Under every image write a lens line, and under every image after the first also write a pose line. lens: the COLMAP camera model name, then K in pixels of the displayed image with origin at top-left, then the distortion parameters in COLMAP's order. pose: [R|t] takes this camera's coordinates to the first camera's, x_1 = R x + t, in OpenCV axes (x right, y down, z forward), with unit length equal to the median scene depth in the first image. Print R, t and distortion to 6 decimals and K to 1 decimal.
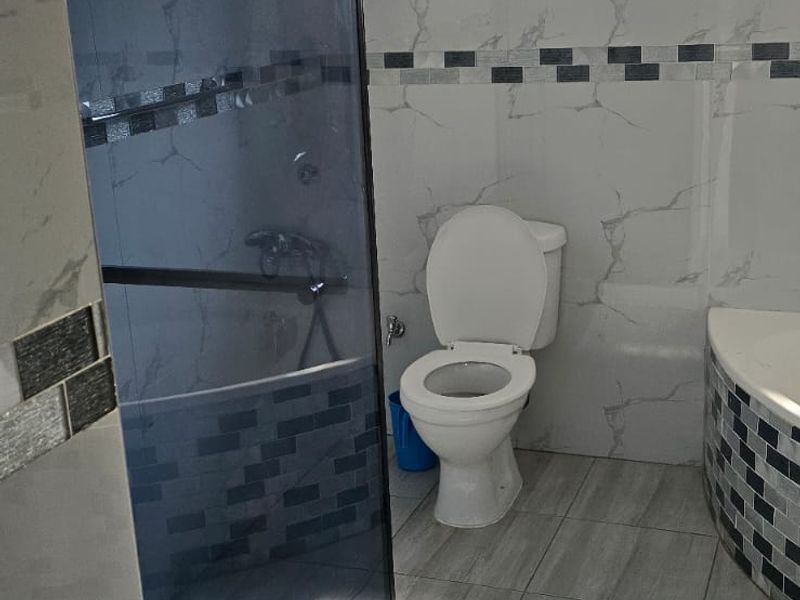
lens RADIAL K [[1168.3, 0, 404.4], [0, 1168.3, 305.3], [0, 0, 1]] dist [0.057317, 0.000000]
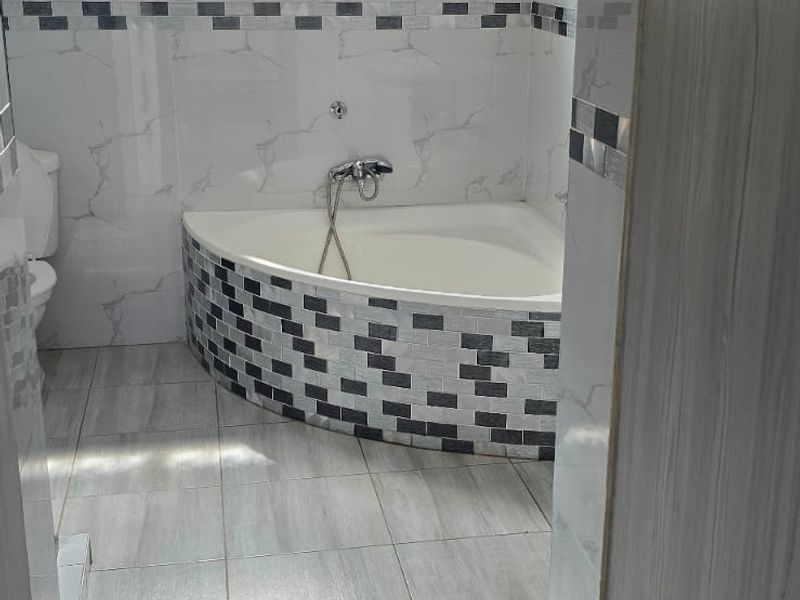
lens RADIAL K [[1168.3, 0, 399.5], [0, 1168.3, 299.7], [0, 0, 1]] dist [0.057317, 0.000000]
pose [[0.864821, -0.100823, 0.491853, -0.189769], [0.094201, 0.994817, 0.038291, 0.078337], [-0.493164, 0.013219, 0.869836, -0.239233]]
